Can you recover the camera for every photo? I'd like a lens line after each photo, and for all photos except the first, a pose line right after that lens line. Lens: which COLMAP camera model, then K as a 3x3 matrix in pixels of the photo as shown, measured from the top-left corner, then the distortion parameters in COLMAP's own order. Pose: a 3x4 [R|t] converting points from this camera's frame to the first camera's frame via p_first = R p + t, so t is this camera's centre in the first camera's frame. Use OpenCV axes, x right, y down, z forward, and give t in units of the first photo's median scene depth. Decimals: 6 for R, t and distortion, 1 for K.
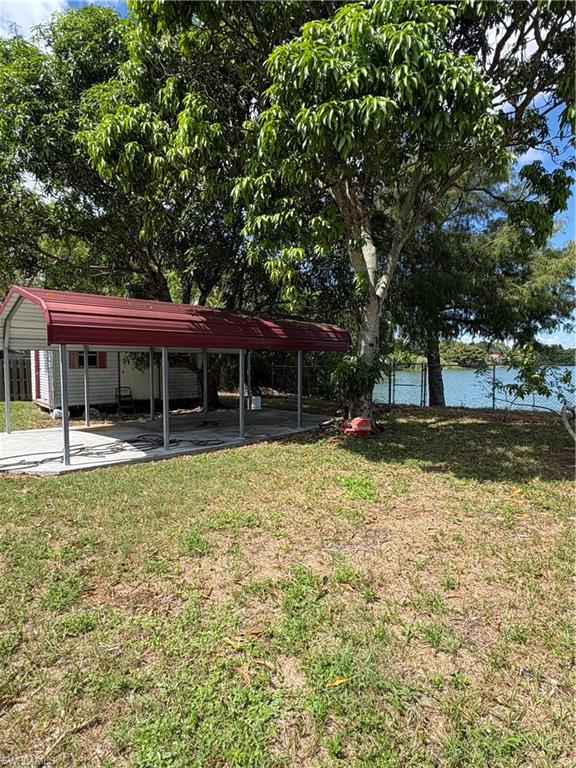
lens RADIAL K [[422.8, 0, 288.0], [0, 422.8, 384.0], [0, 0, 1]] dist [0.001897, 0.000489]
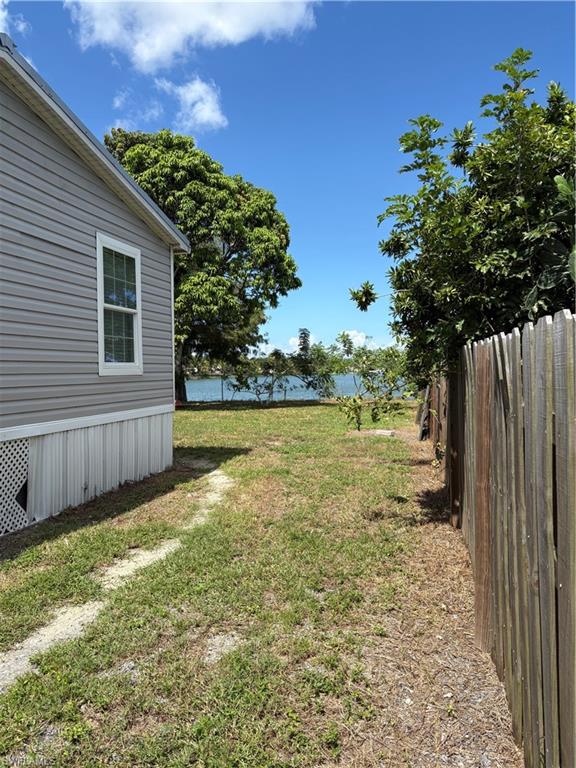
lens RADIAL K [[583.5, 0, 288.0], [0, 583.5, 384.0], [0, 0, 1]] dist [0.001010, 0.000179]
pose [[0.798573, -0.007924, 0.601846, -2.376135], [0.023565, 0.999558, -0.018106, 0.137403], [-0.601436, 0.028641, 0.798407, -3.502355]]
